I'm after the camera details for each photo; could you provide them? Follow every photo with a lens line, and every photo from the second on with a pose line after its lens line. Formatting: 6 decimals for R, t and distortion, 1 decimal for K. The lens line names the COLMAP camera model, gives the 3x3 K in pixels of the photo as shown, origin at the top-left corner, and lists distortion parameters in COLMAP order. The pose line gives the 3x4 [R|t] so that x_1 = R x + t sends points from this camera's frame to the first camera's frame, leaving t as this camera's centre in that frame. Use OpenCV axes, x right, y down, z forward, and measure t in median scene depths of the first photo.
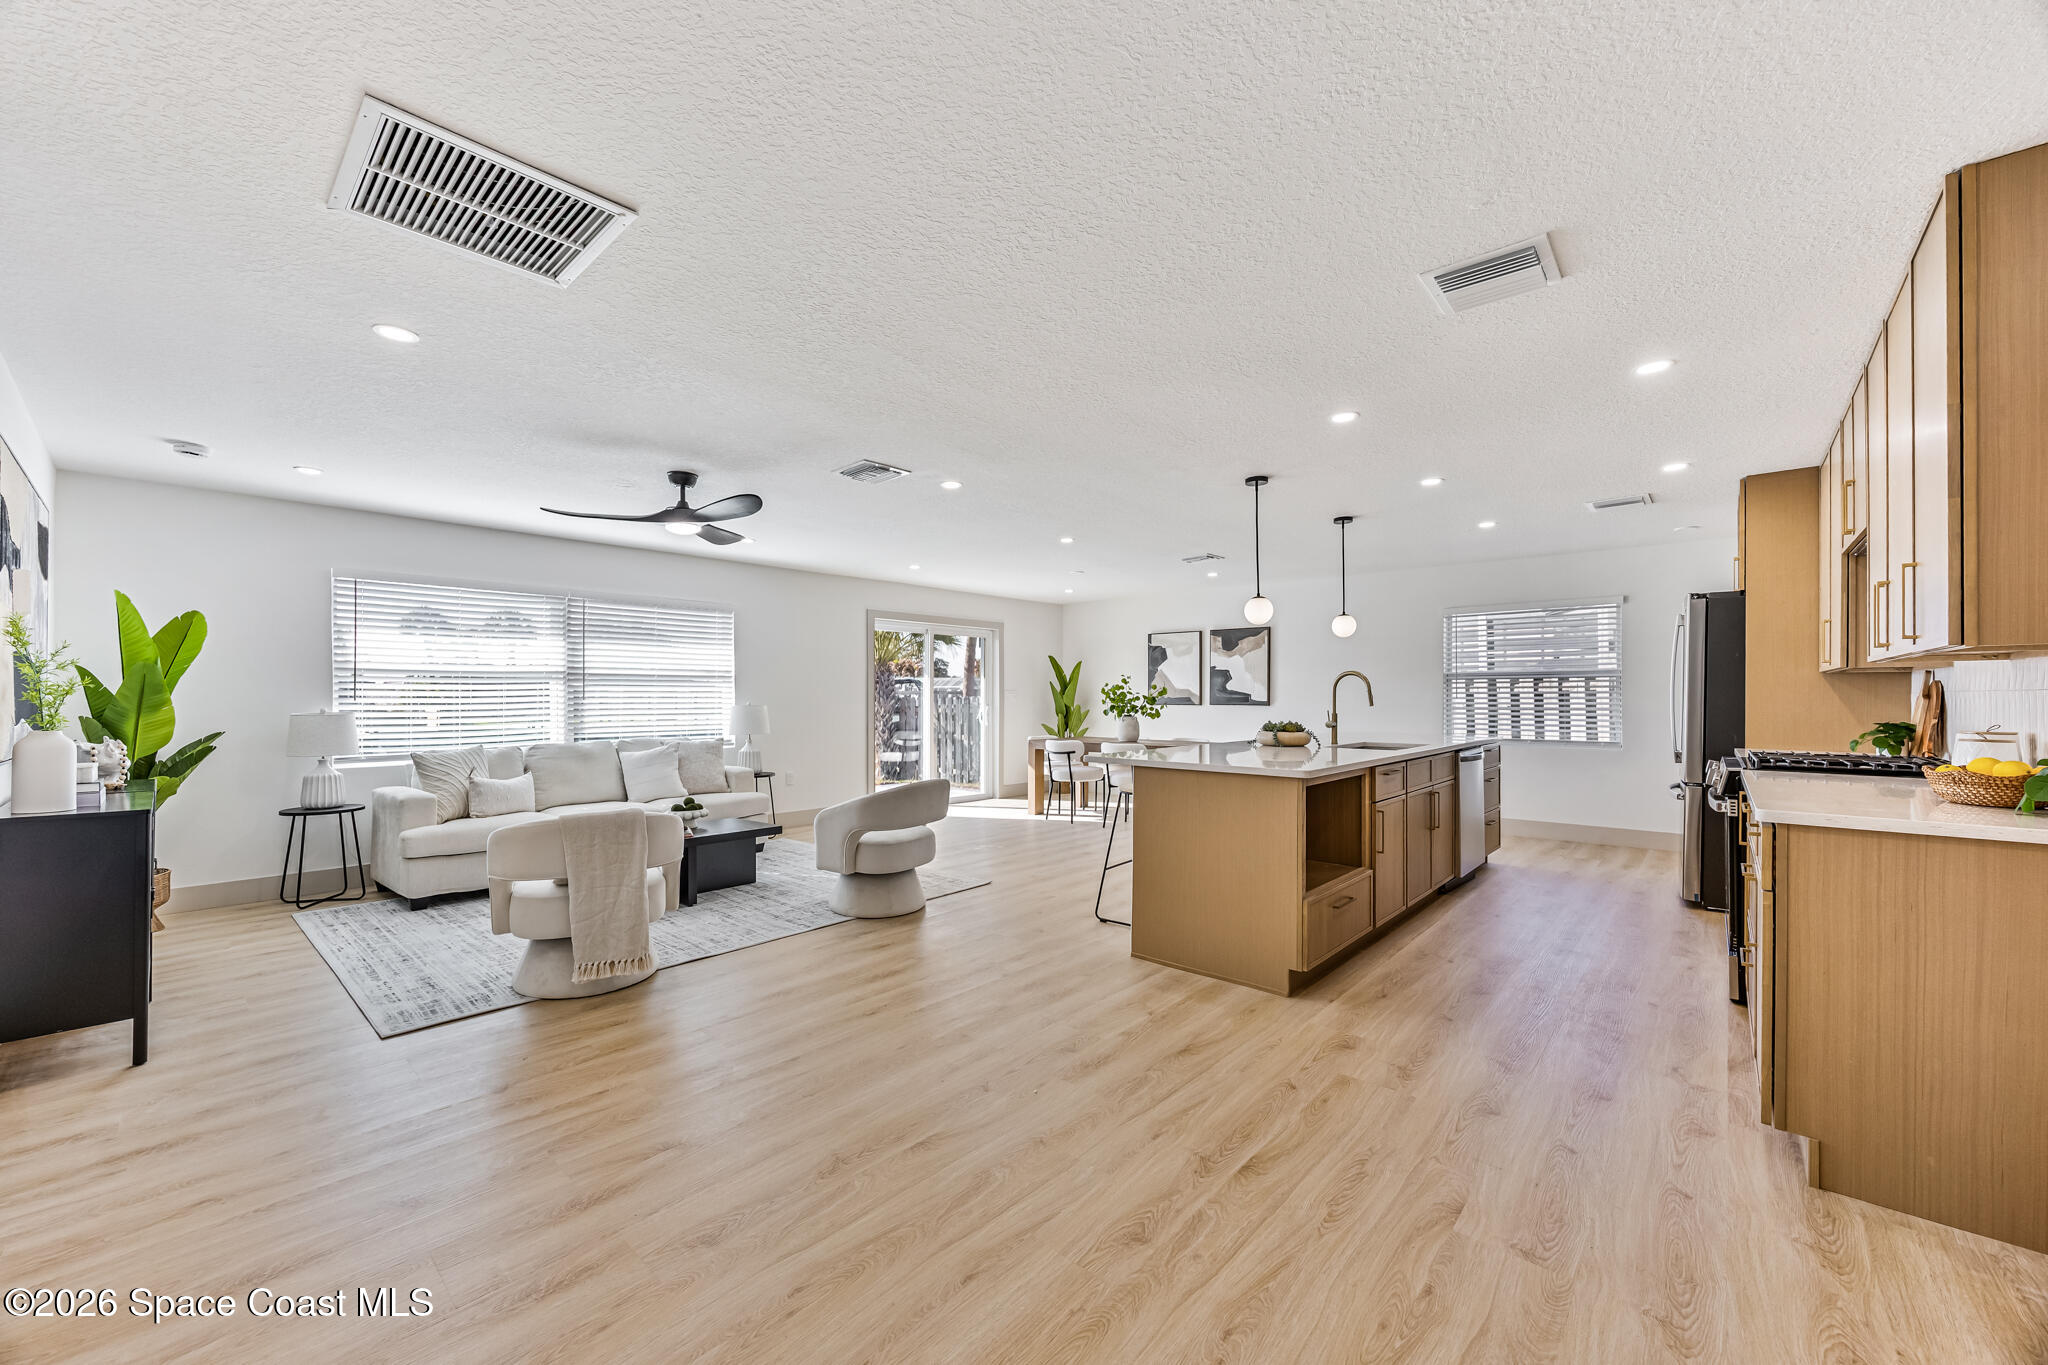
lens RADIAL K [[794.9, 0, 1018.8], [0, 794.9, 695.5], [0, 0, 1]] dist [-0.001893, 0.000216]
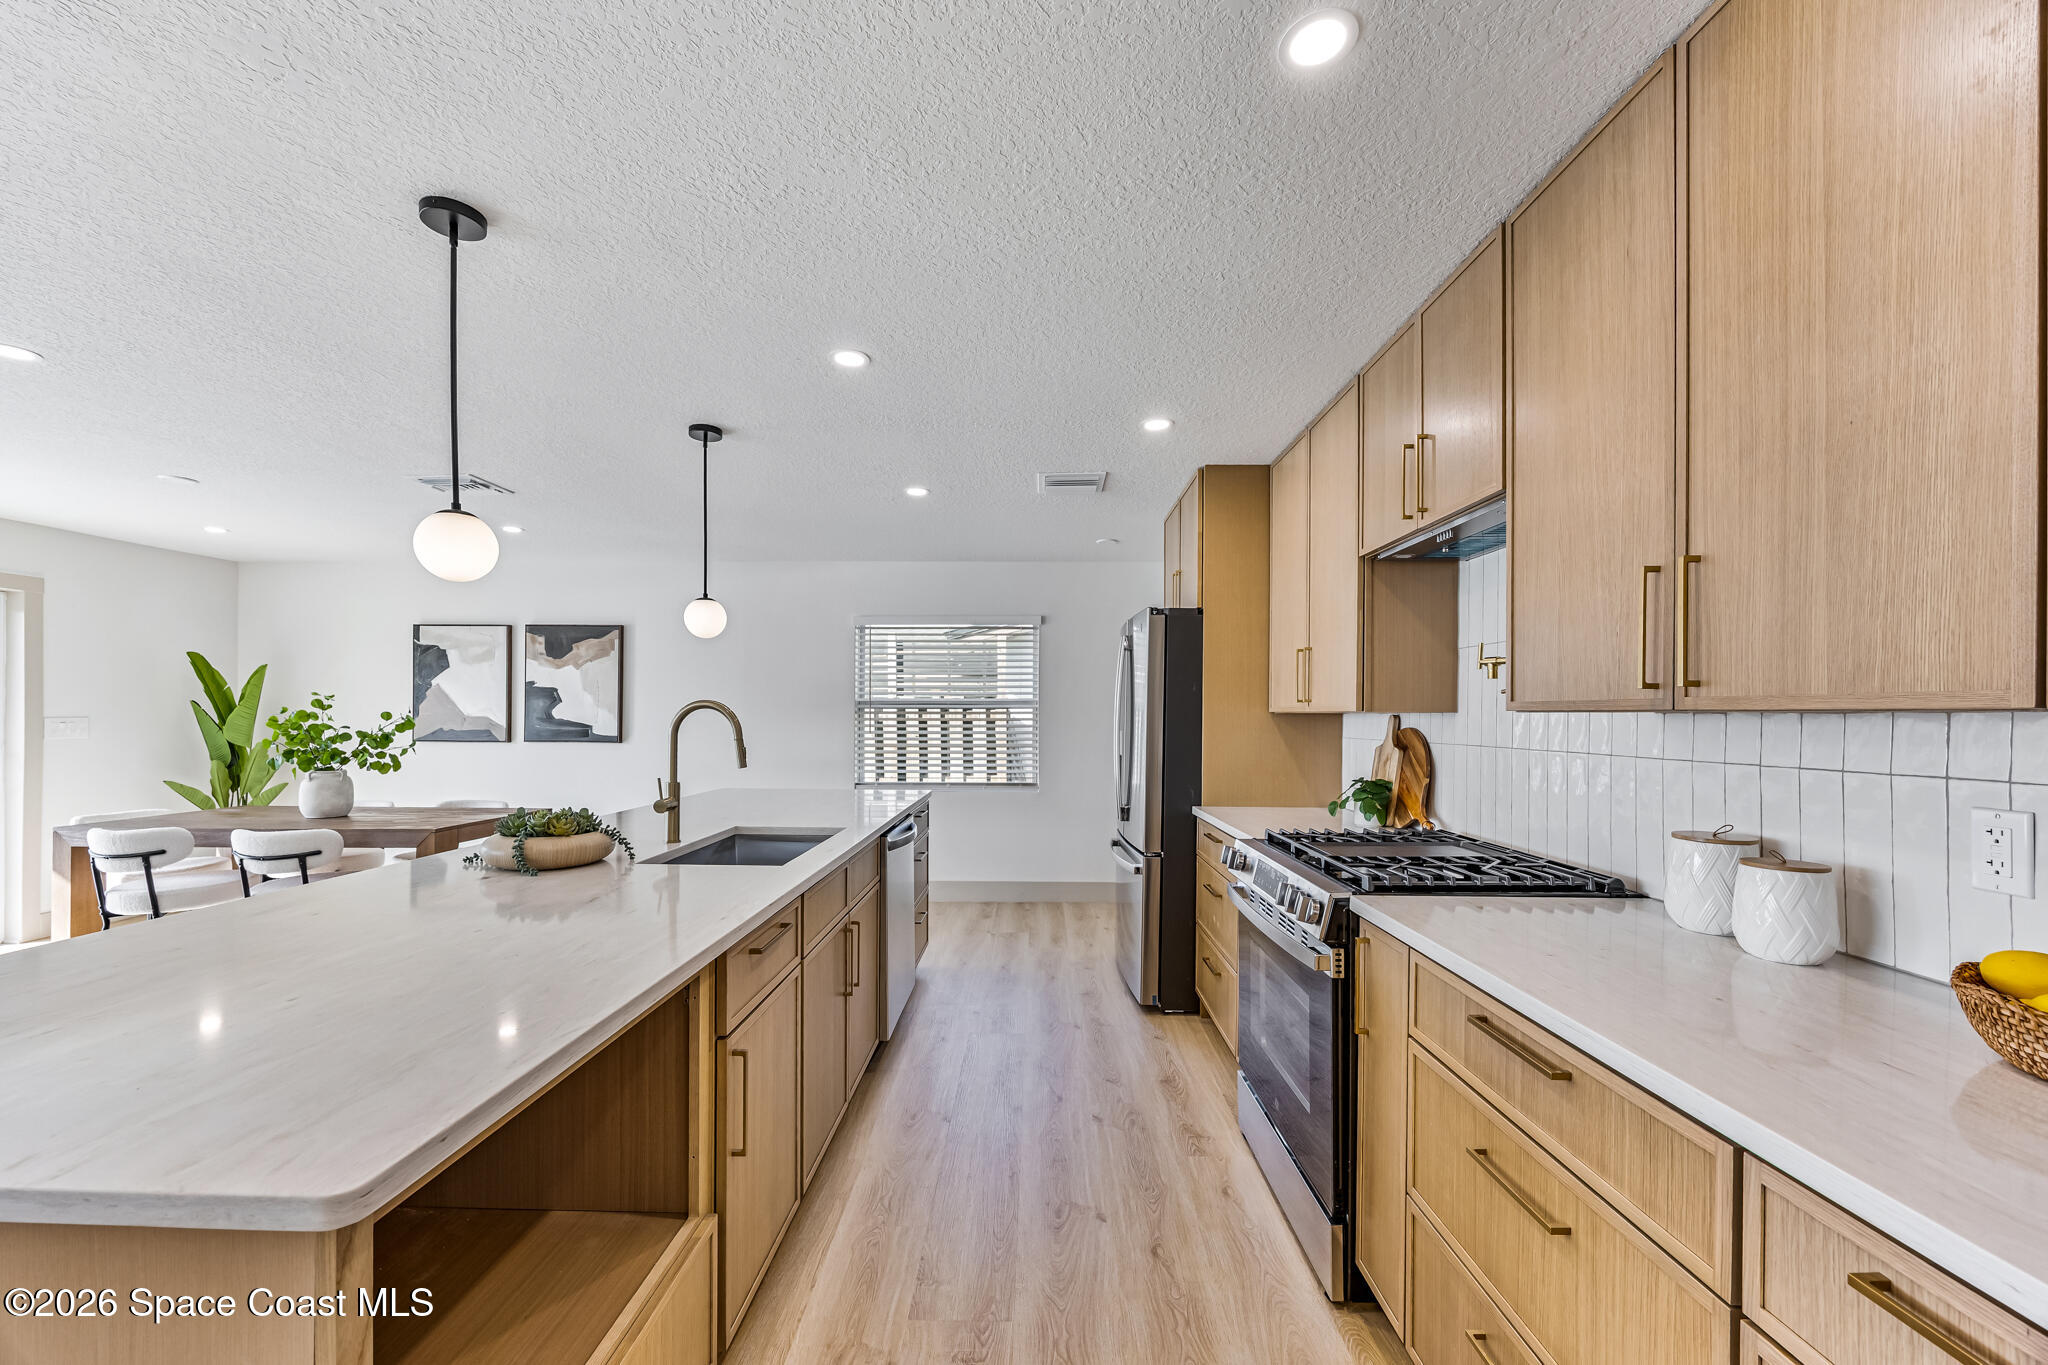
lens RADIAL K [[794.9, 0, 1021.3], [0, 794.9, 716.2], [0, 0, 1]] dist [-0.001893, 0.000216]
pose [[0.758902, 0.003687, 0.651194, 0.143428], [-0.005946, 0.999982, 0.001268, -0.013362], [-0.651177, -0.004835, 0.758910, 0.286837]]
